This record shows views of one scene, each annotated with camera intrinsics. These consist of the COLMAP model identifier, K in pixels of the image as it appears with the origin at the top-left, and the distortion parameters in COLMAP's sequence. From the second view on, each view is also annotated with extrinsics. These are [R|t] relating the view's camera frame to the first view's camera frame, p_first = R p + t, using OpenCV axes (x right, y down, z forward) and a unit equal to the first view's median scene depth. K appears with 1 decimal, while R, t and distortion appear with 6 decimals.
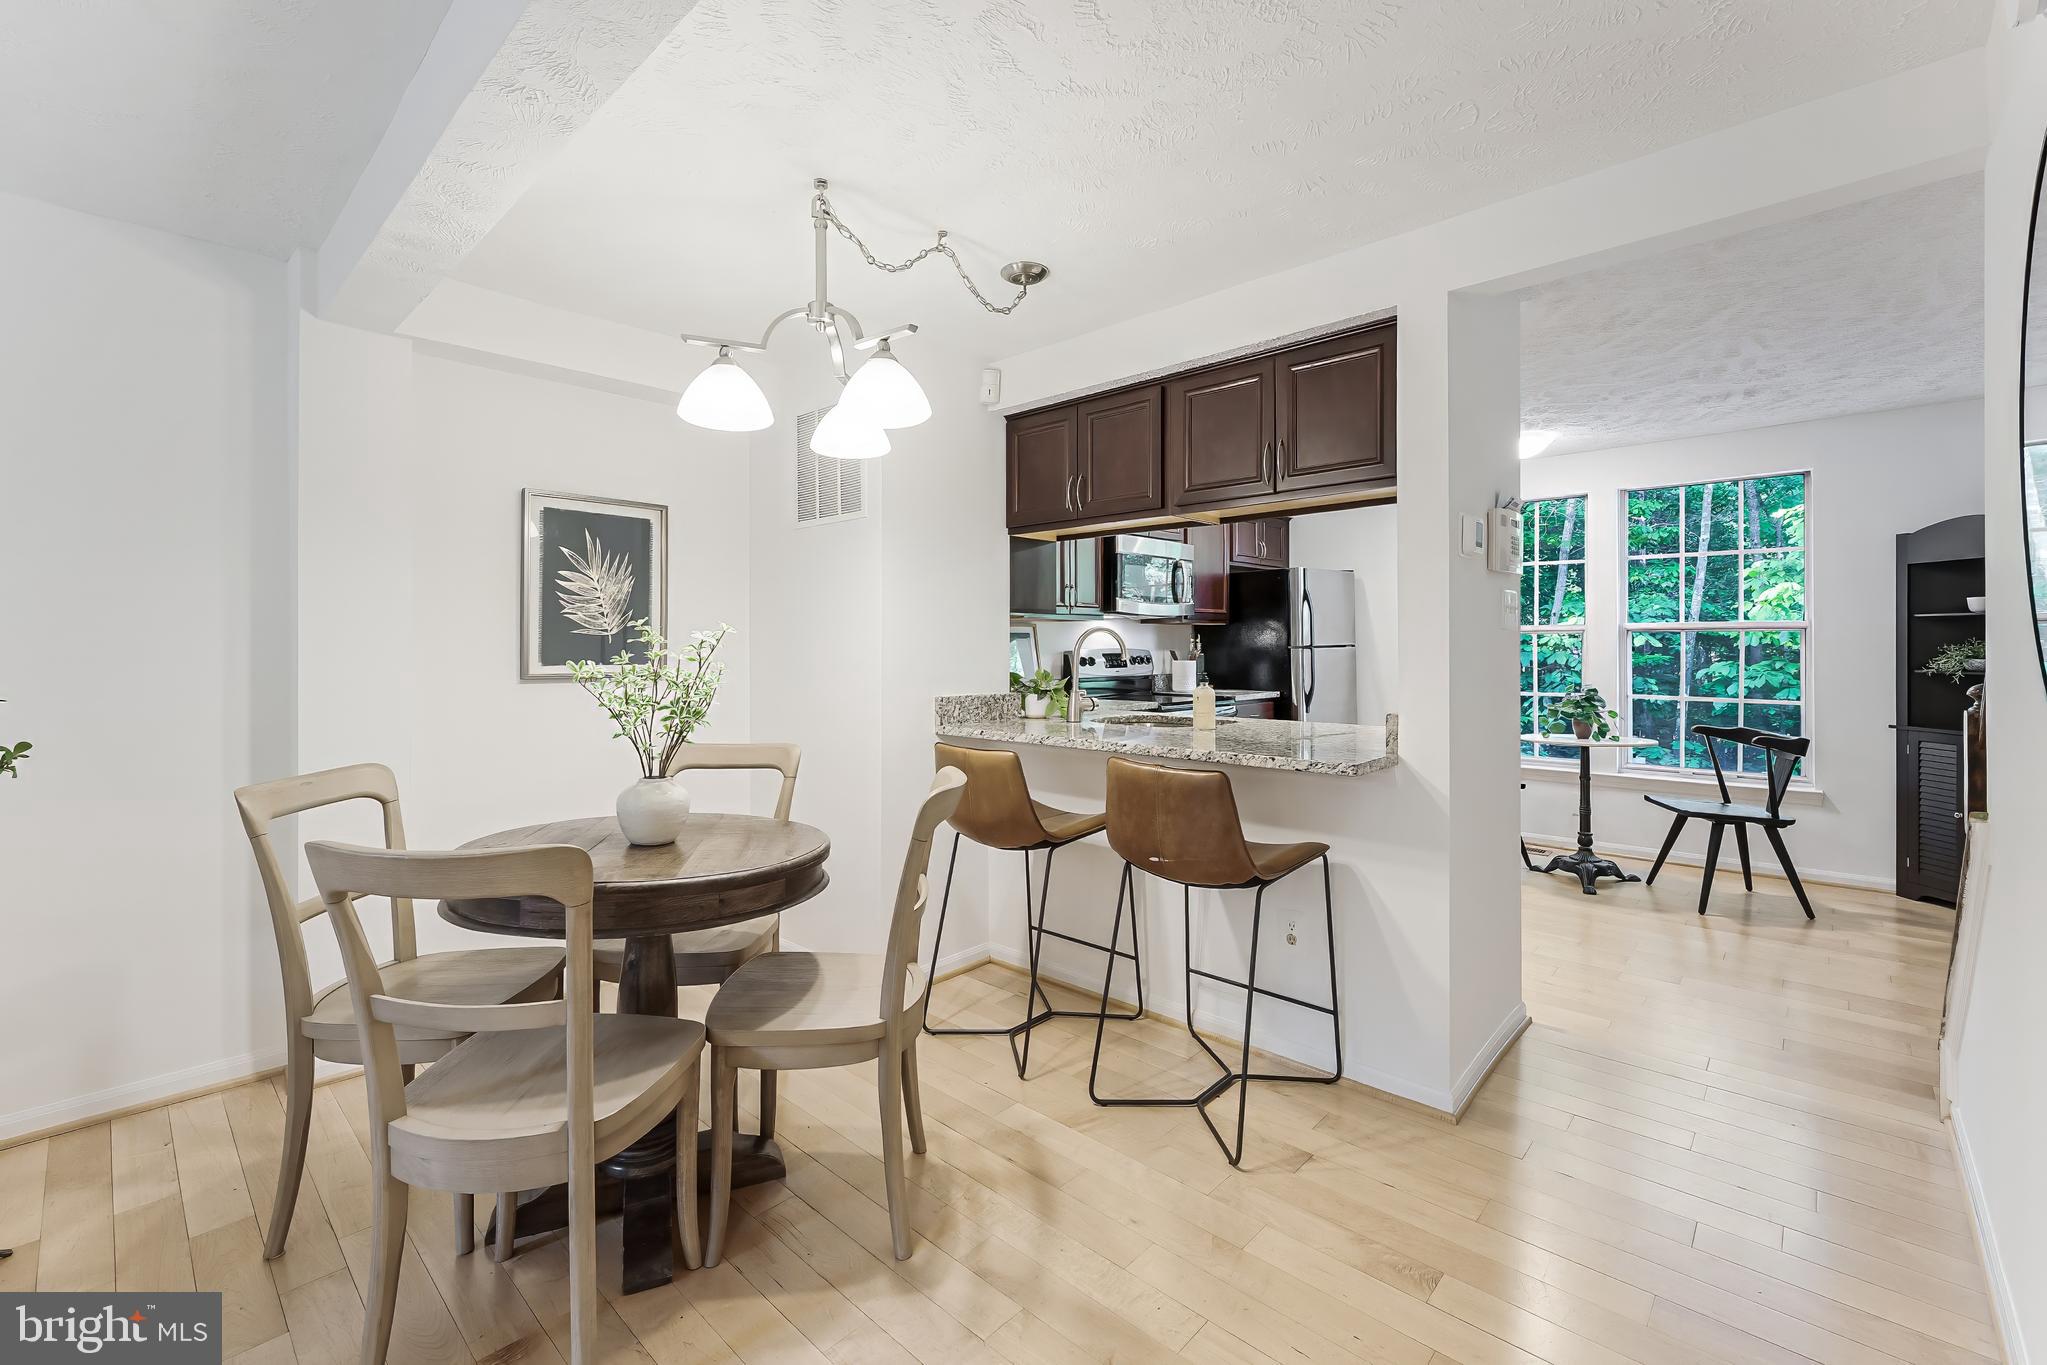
lens RADIAL K [[861.1, 0, 1014.5], [0, 861.1, 644.7], [0, 0, 1]] dist [0.000124, 0.000029]
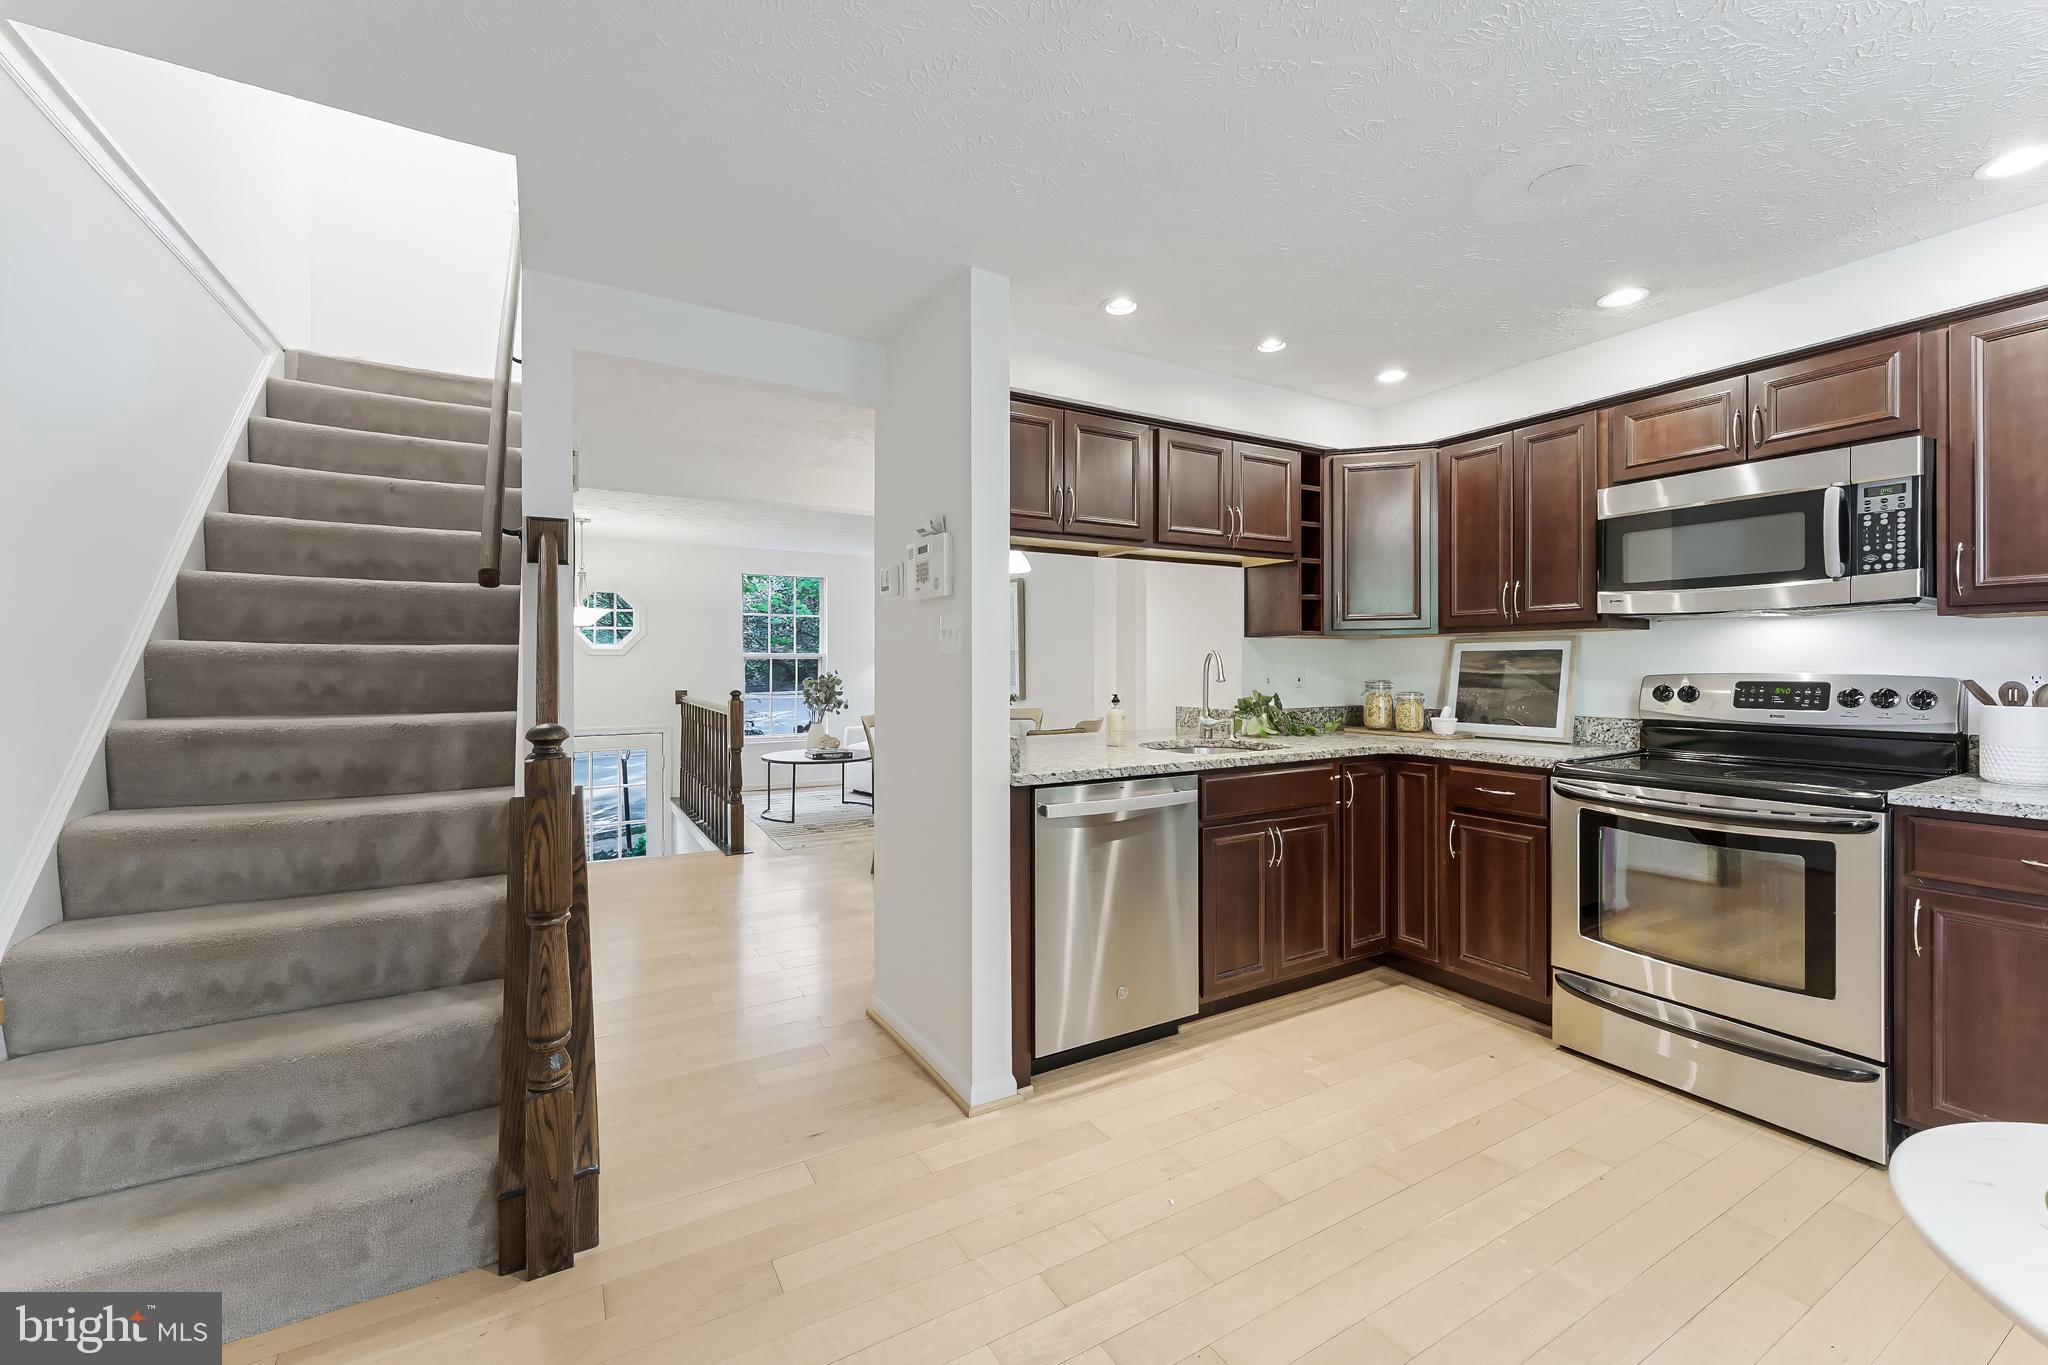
lens RADIAL K [[830.5, 0, 1023.2], [0, 830.5, 668.2], [0, 0, 1]] dist [-0.000936, -0.000054]
pose [[-0.282081, 0.008292, -0.959355, 0.863132], [0.004448, 0.999963, 0.007335, -0.005498], [0.959380, -0.002198, -0.282107, 0.811859]]
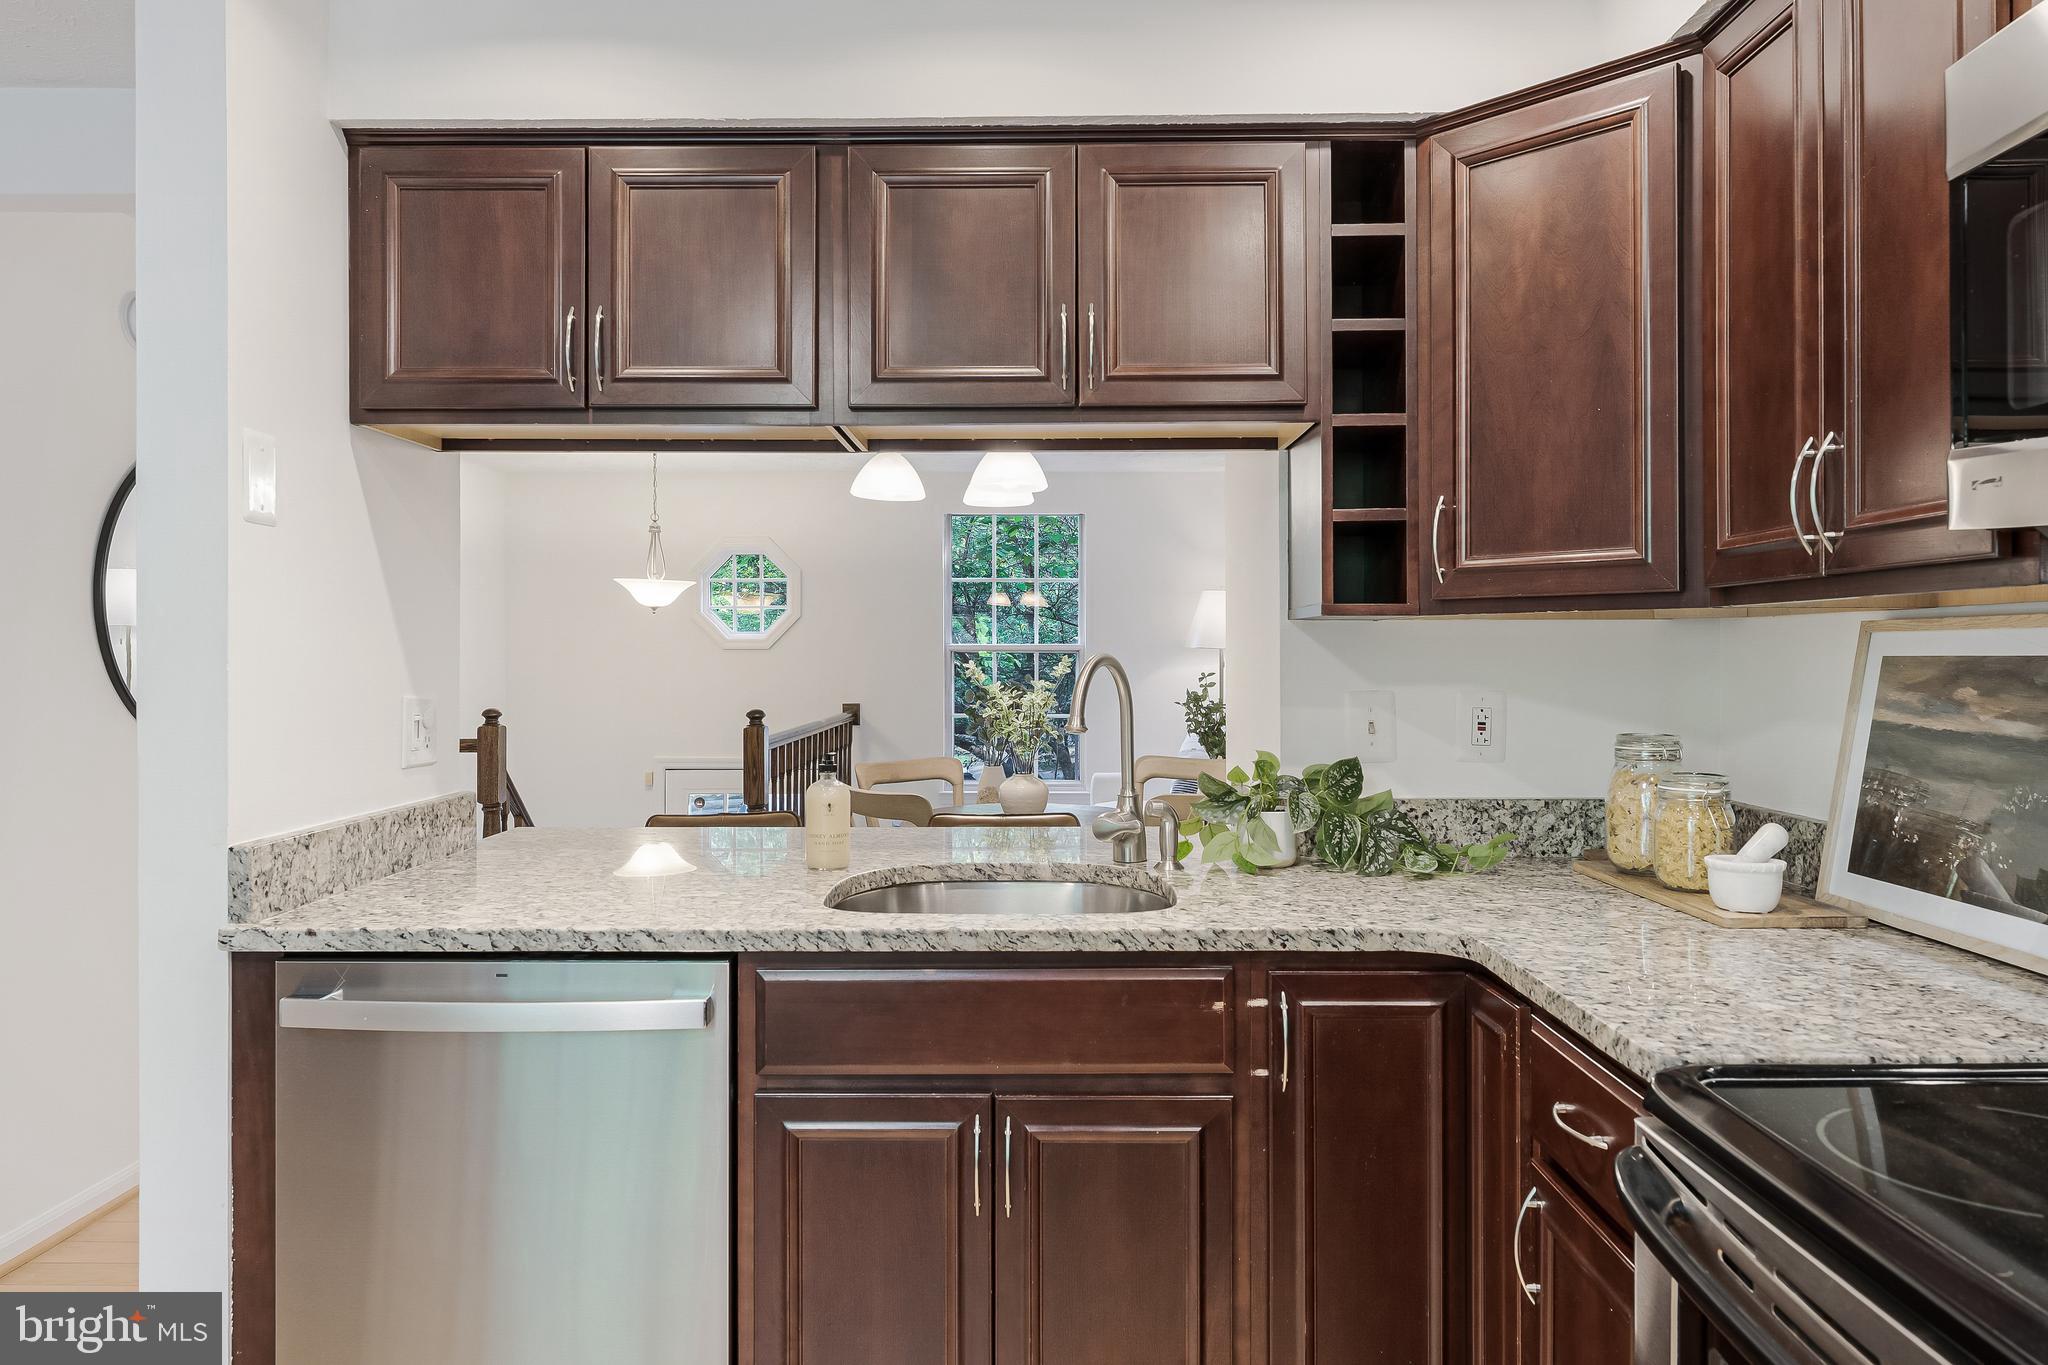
lens RADIAL K [[1378.1, 0, 1029.6], [0, 1378.1, 646.5], [0, 0, 1]] dist [0.002017, -0.000225]
pose [[-0.735427, 0.000028, -0.677604, 0.457278], [0.004127, 0.999982, -0.004439, -0.016484], [0.677592, -0.006061, -0.735413, 1.136855]]
